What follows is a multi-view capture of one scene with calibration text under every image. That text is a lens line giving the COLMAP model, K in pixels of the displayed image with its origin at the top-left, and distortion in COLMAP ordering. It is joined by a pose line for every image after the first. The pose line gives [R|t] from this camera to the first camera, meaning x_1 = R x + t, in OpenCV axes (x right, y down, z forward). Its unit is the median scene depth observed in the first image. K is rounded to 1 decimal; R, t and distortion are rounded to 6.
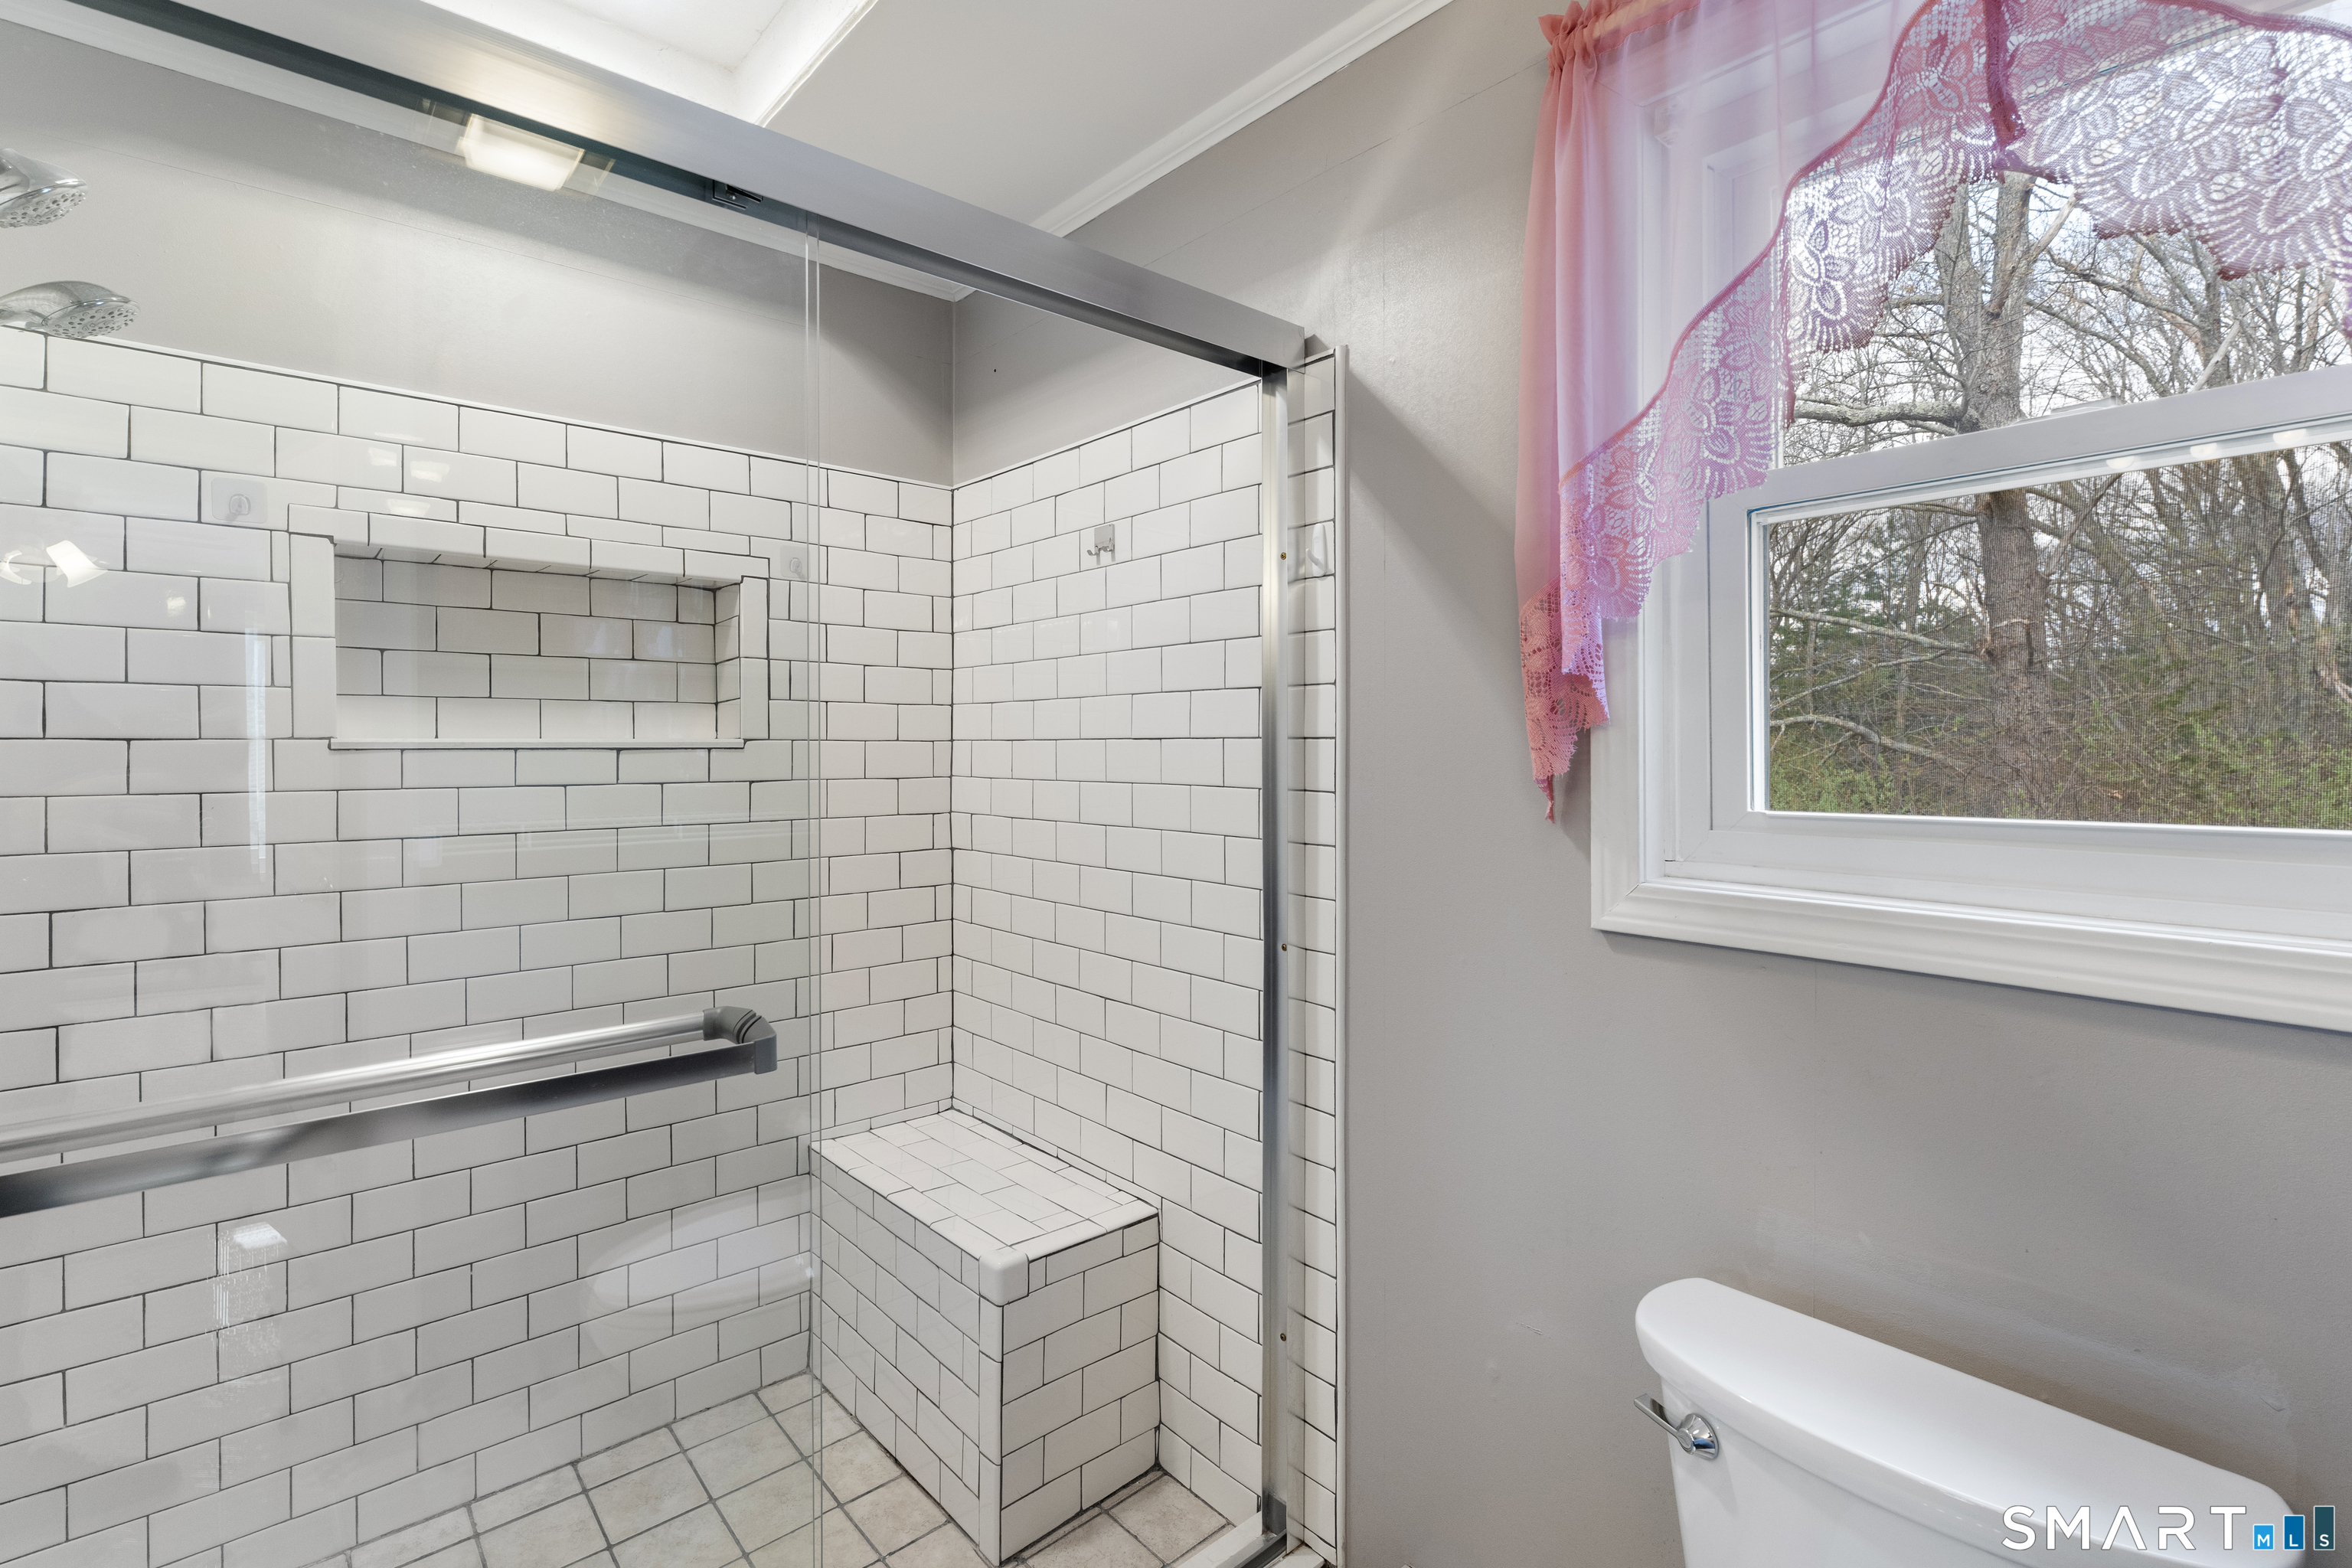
lens RADIAL K [[1084.7, 0, 1173.6], [0, 1084.7, 742.7], [0, 0, 1]] dist [0.001216, 0.000068]
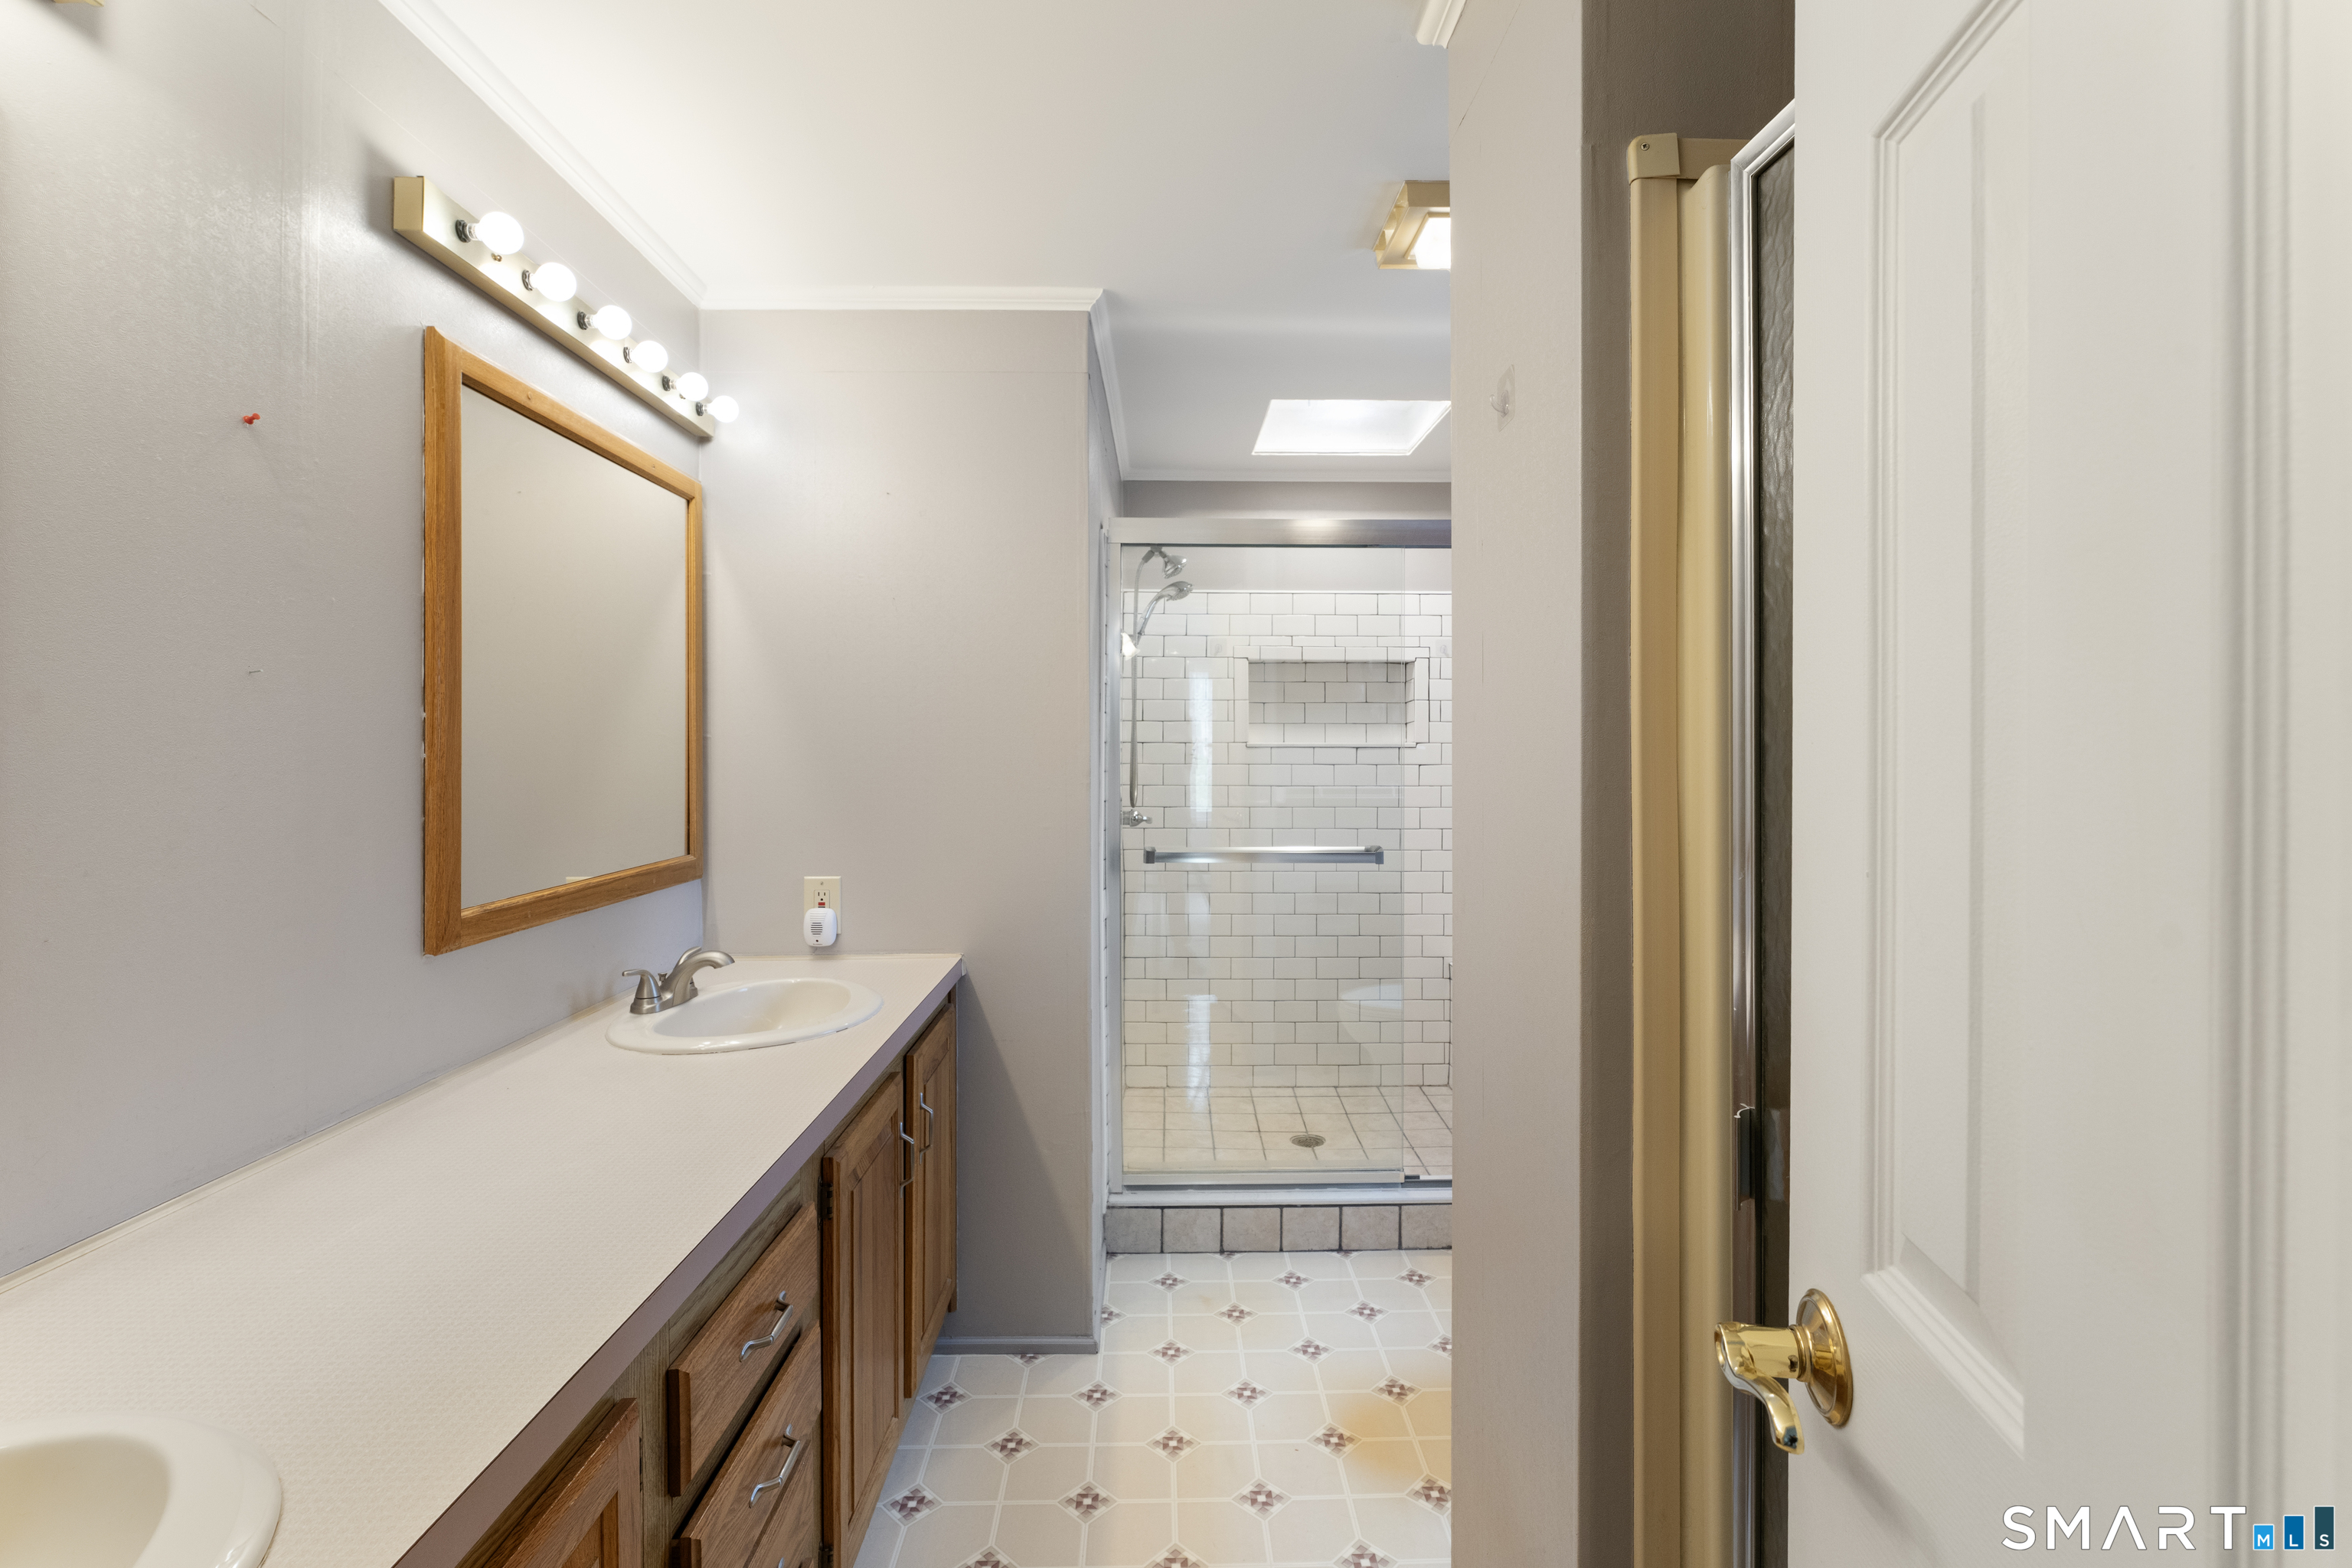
lens RADIAL K [[1084.7, 0, 1177.1], [0, 1084.7, 762.0], [0, 0, 1]] dist [0.001216, 0.000068]
pose [[0.759633, 0.013870, -0.650204, 0.582640], [-0.004144, 0.999856, 0.016487, 0.000554], [0.650339, -0.009829, 0.759581, -0.805684]]
